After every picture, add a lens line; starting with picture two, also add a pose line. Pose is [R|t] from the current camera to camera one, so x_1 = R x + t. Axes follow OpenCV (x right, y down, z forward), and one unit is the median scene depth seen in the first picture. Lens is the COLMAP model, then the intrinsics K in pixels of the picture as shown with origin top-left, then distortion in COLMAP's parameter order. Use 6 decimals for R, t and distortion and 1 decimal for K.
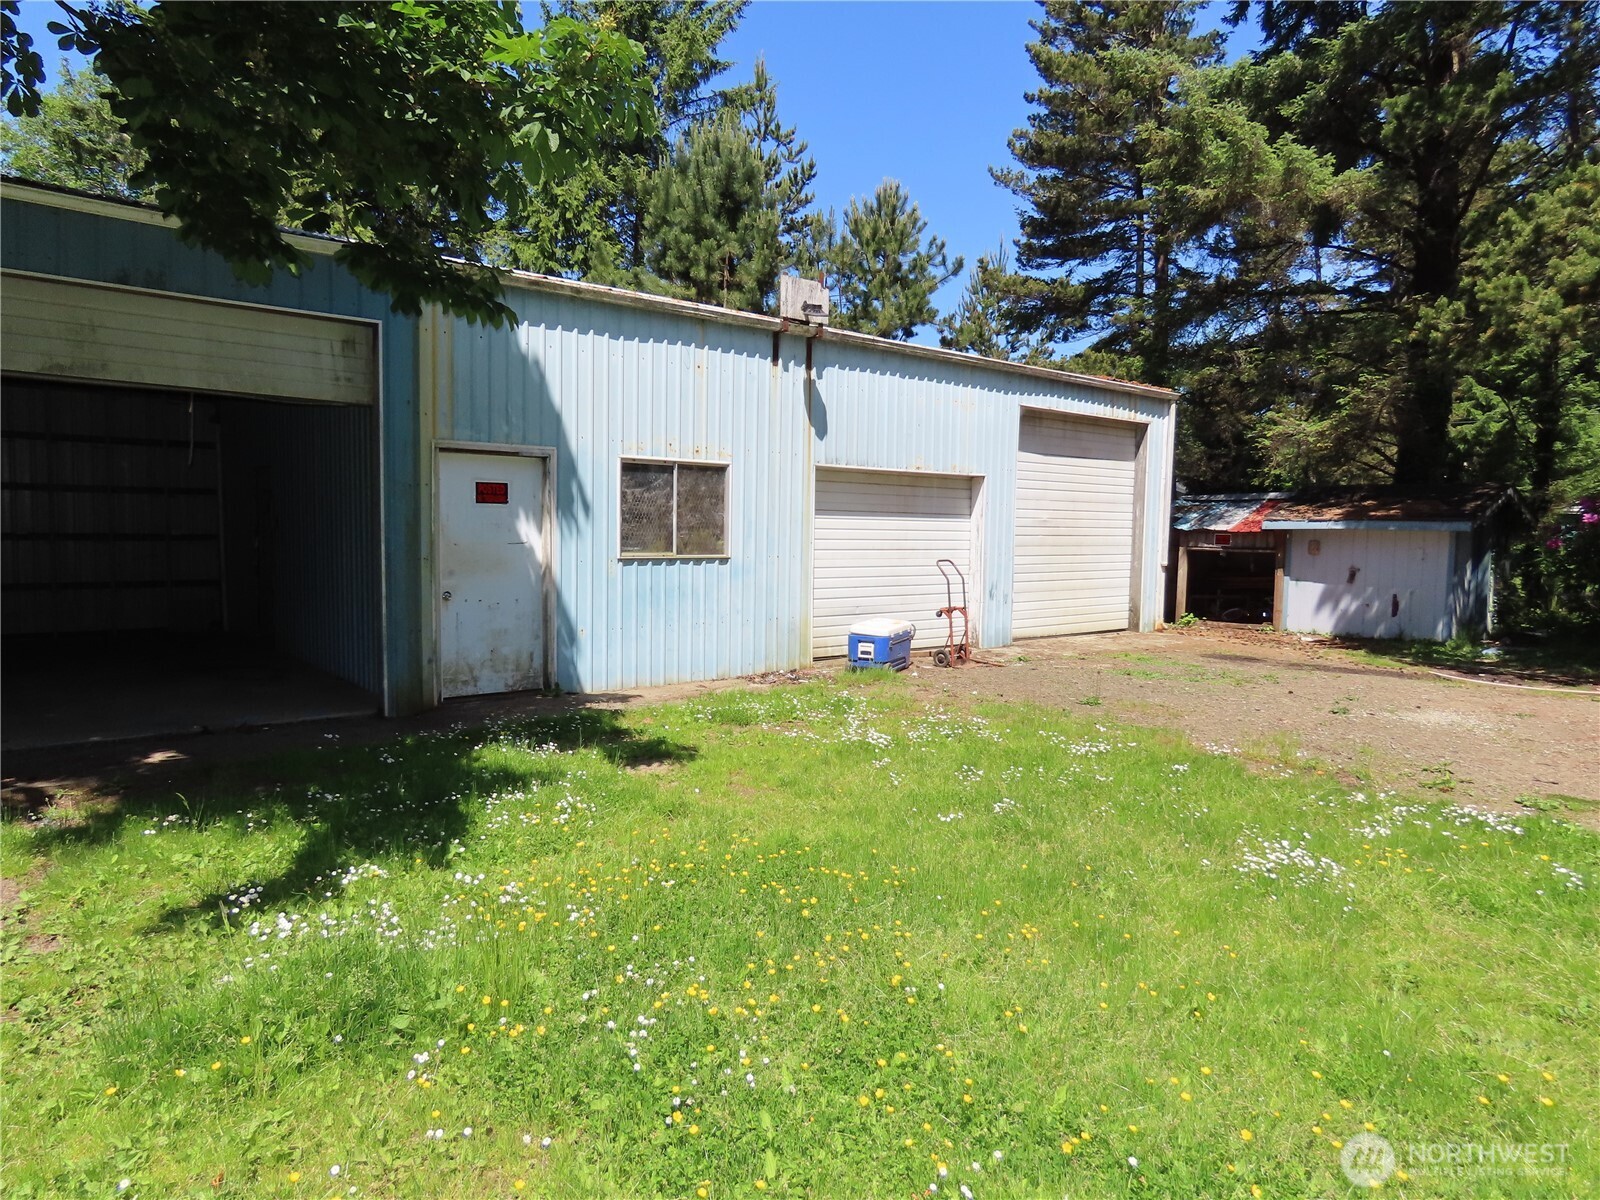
lens RADIAL K [[1009.0, 0, 802.3], [0, 1009.0, 591.9], [0, 0, 1]] dist [-0.018041, 0.008858]
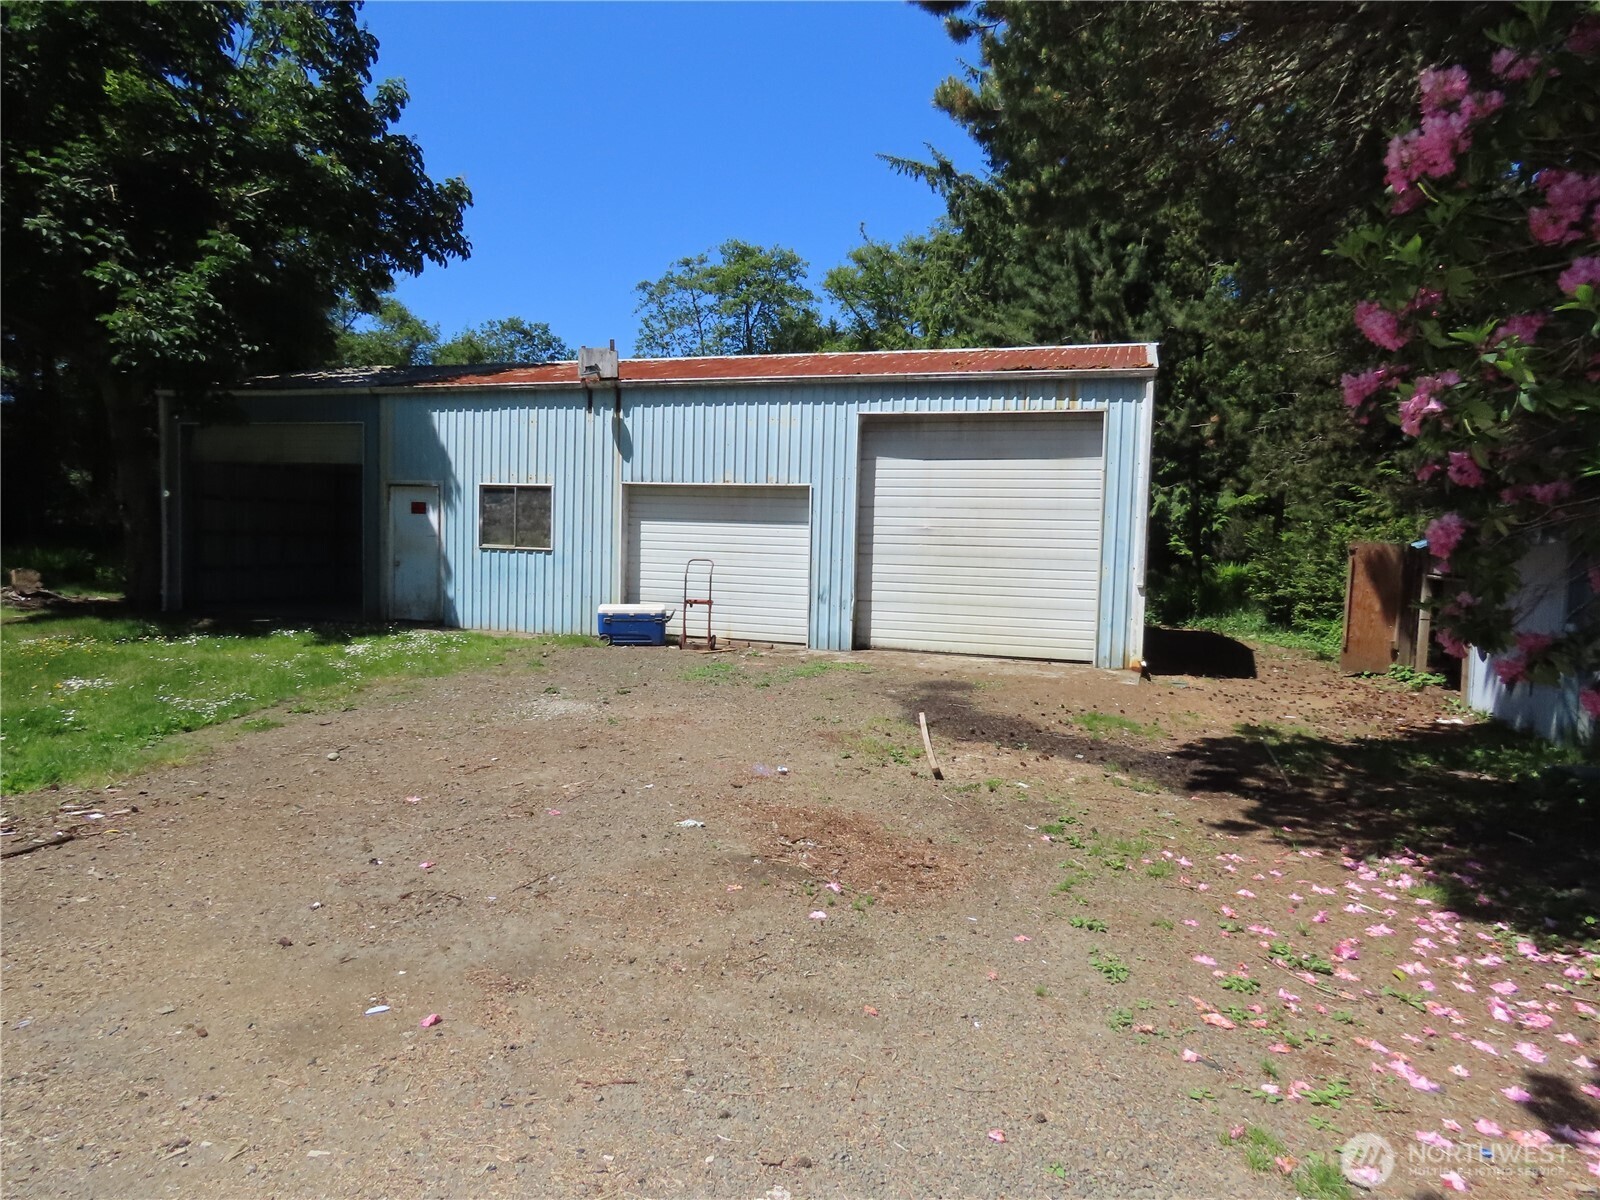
lens RADIAL K [[1009.0, 0, 799.2], [0, 1009.0, 605.1], [0, 0, 1]] dist [-0.018041, 0.008858]
pose [[0.536946, 0.060512, -0.841443, 1.340211], [-0.074087, 0.996953, 0.024419, -0.017422], [0.840357, 0.049229, 0.539793, 0.526328]]
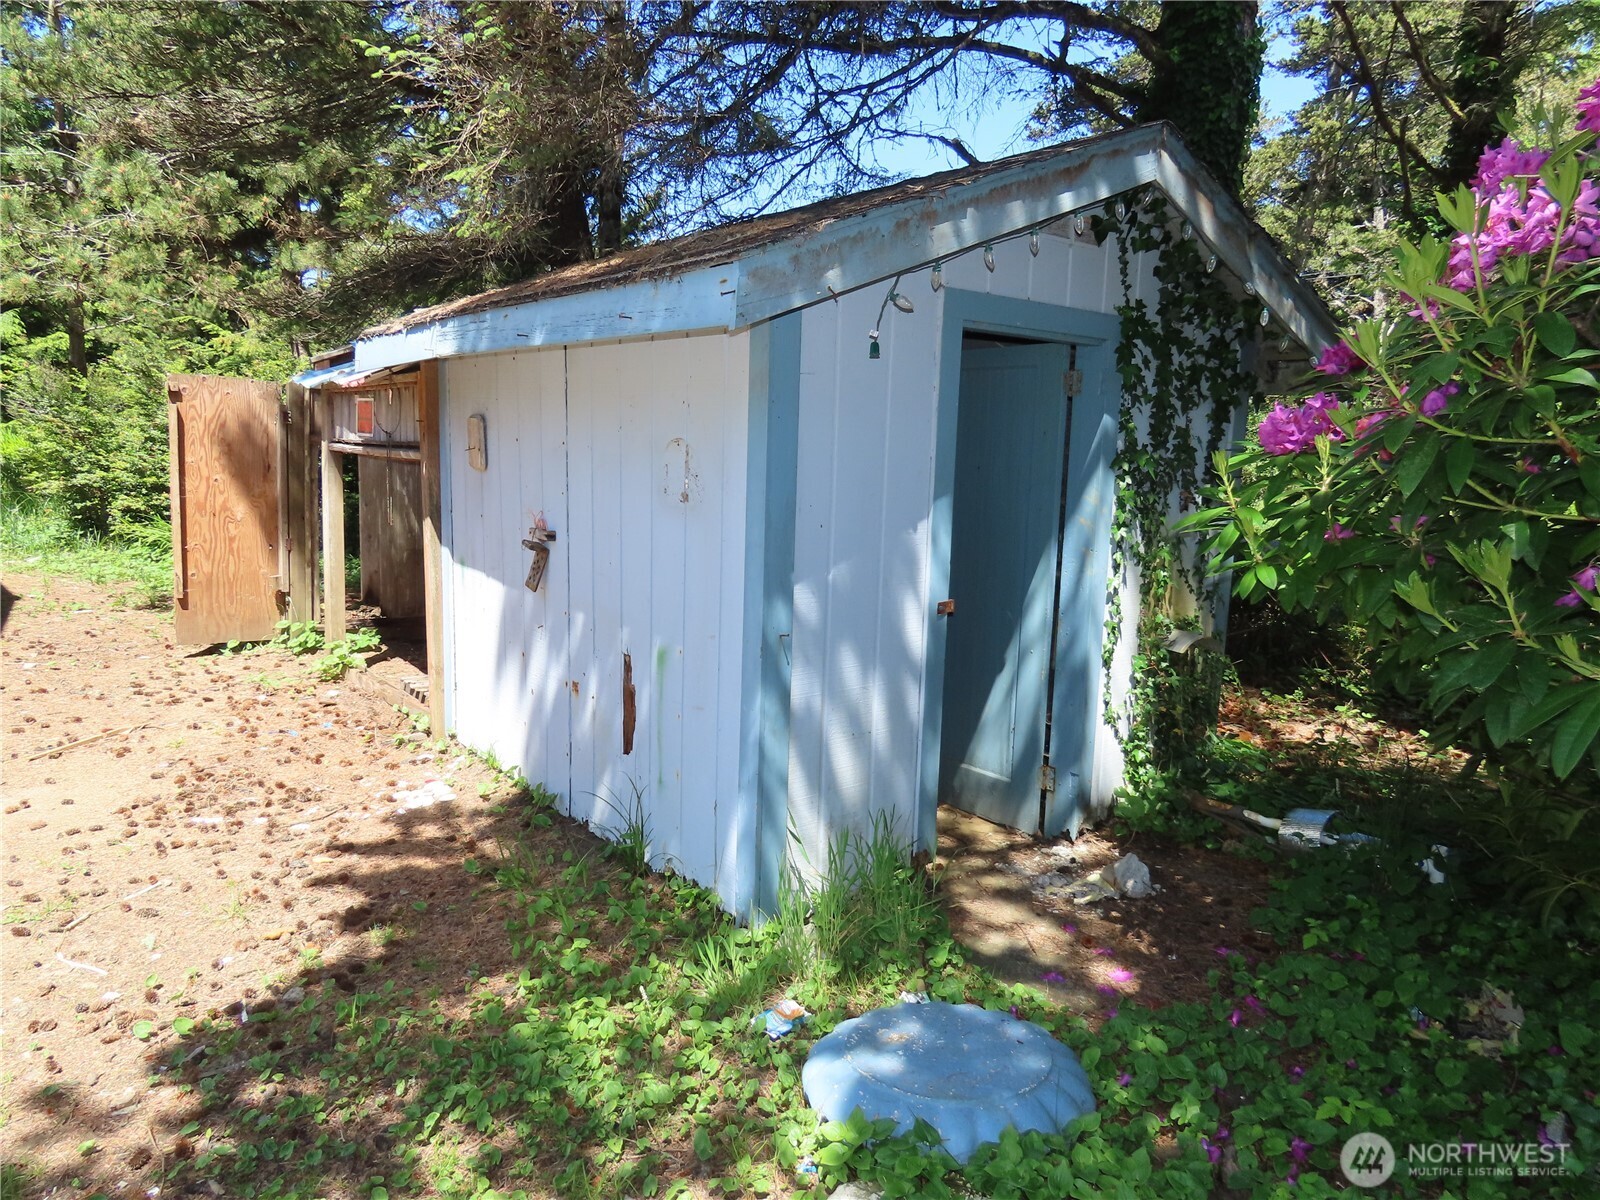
lens RADIAL K [[1009.0, 0, 797.6], [0, 1009.0, 593.6], [0, 0, 1]] dist [-0.018041, 0.008858]
pose [[0.999440, 0.031228, 0.012017, 0.985127], [-0.032024, 0.996817, 0.073010, -0.043498], [-0.009698, -0.073354, 0.997259, 1.235831]]
